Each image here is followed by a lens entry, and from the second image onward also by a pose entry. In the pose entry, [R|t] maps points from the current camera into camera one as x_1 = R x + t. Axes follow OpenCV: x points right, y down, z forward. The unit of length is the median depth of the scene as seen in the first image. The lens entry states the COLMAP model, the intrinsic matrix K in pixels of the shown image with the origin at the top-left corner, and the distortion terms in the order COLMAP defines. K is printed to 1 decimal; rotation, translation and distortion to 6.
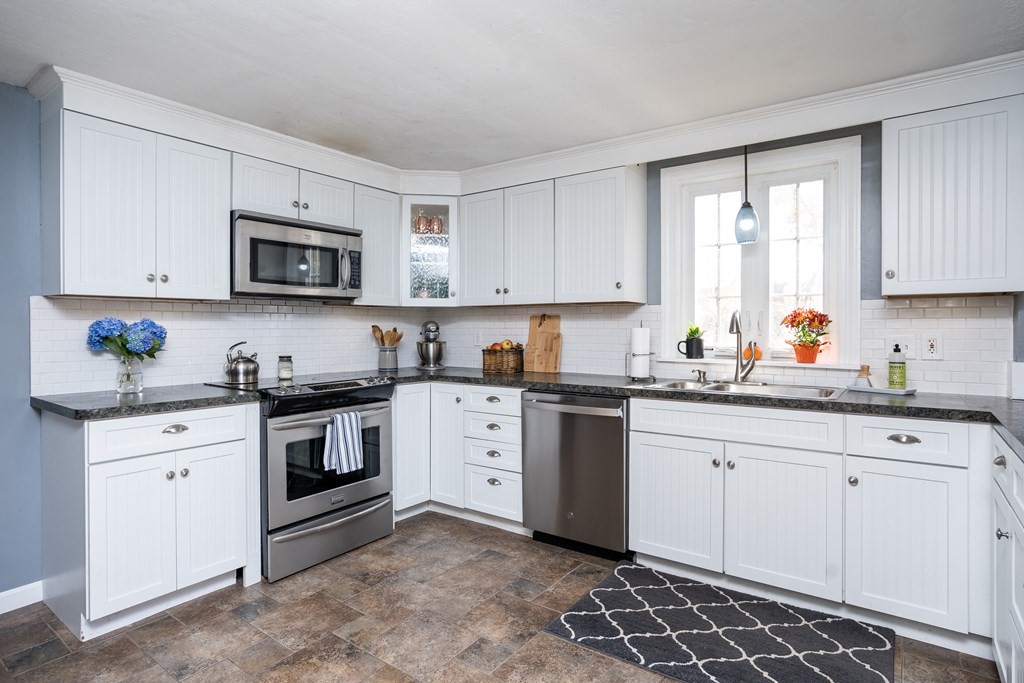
lens RADIAL K [[541.7, 0, 509.2], [0, 541.7, 327.5], [0, 0, 1]] dist [-0.004357, -0.000538]
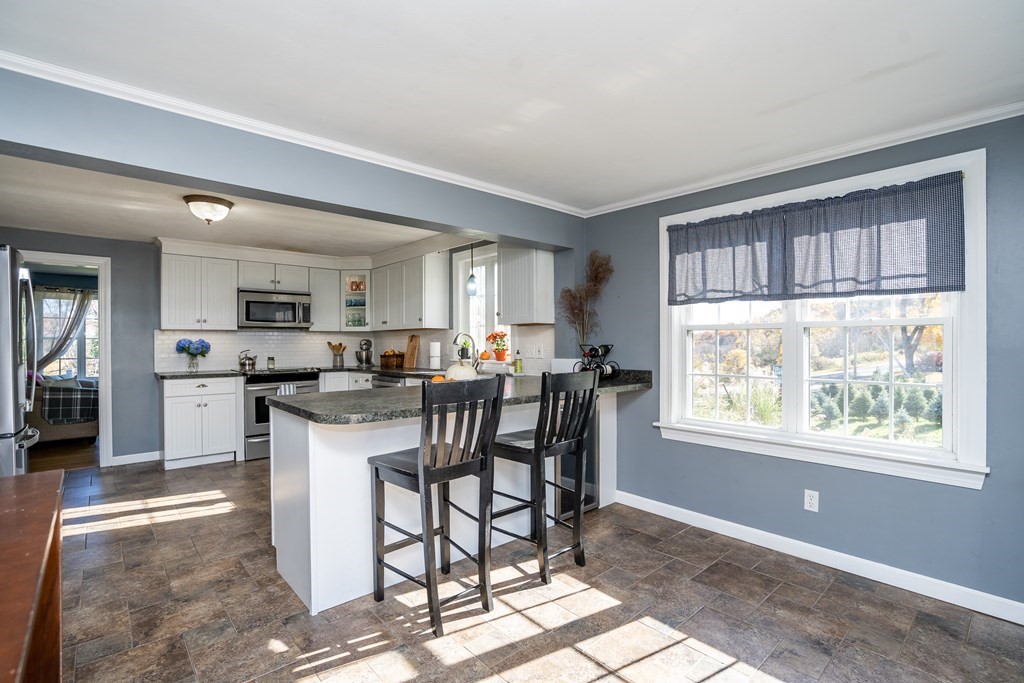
lens RADIAL K [[470.5, 0, 510.1], [0, 470.5, 343.0], [0, 0, 1]] dist [-0.042621, 0.013699]
pose [[0.978335, -0.004300, -0.206986, 0.910475], [0.003720, 0.999988, -0.003193, 0.010338], [0.206997, 0.002354, 0.978339, -0.567066]]
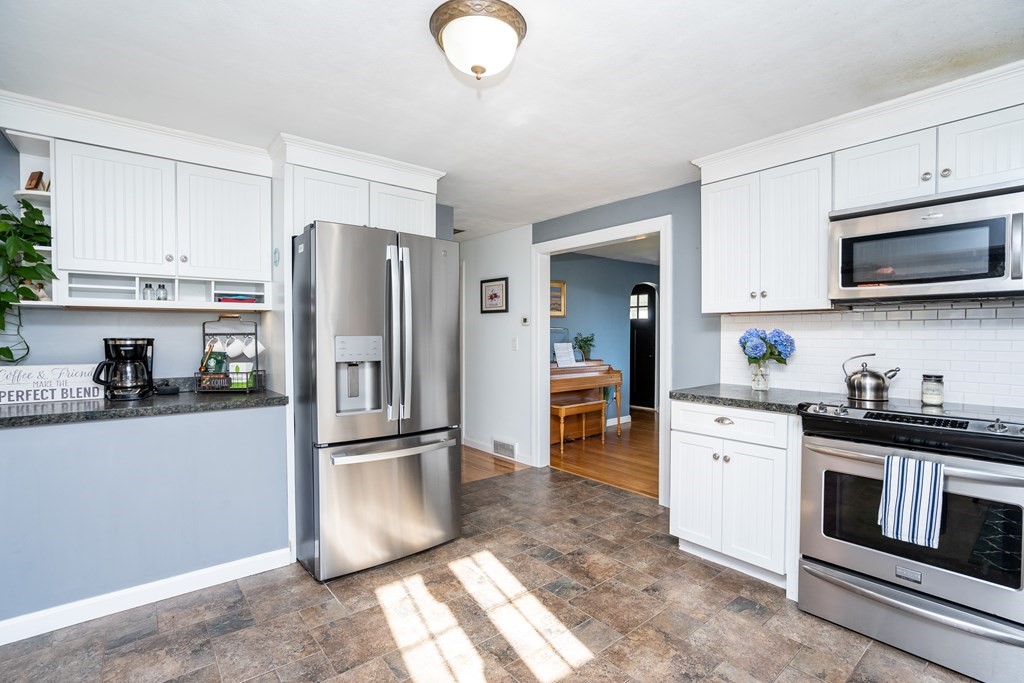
lens RADIAL K [[470.5, 0, 510.1], [0, 470.5, 343.0], [0, 0, 1]] dist [-0.042621, 0.013699]
pose [[-0.246445, 0.018351, -0.968983, 0.411525], [-0.005464, 0.999779, 0.020324, -0.003277], [0.969141, 0.010303, -0.246290, 0.646022]]
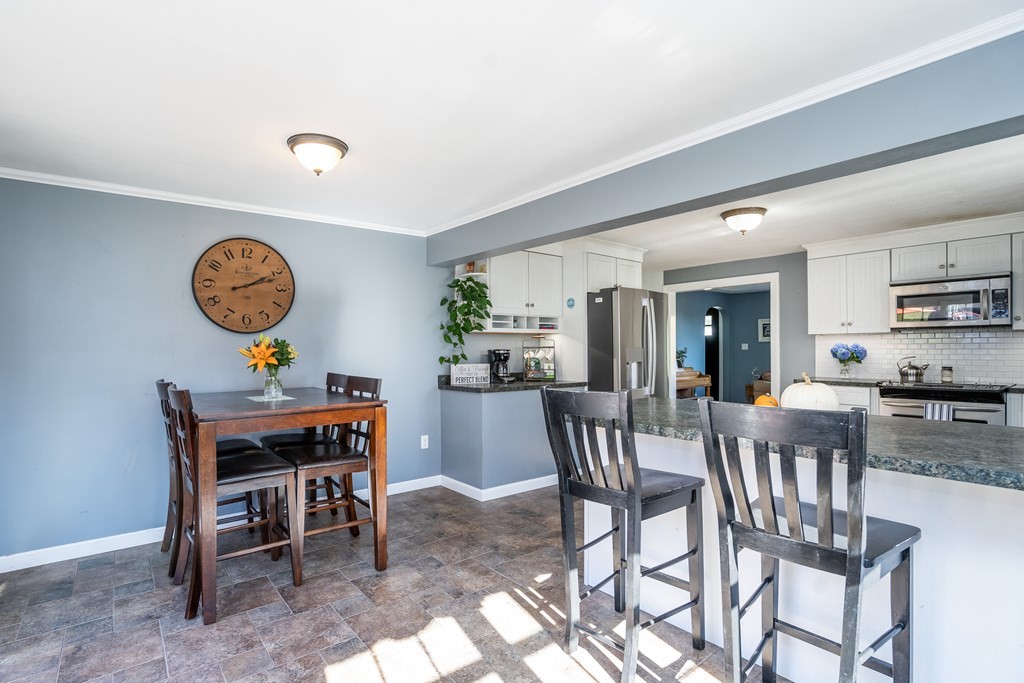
lens RADIAL K [[491.3, 0, 489.9], [0, 491.3, 347.6], [0, 0, 1]] dist [-0.041510, 0.016058]
pose [[-0.268846, -0.003117, -0.963178, 1.357726], [-0.002577, 0.999994, -0.002517, 0.006590], [0.963180, 0.001805, -0.268852, 0.150796]]
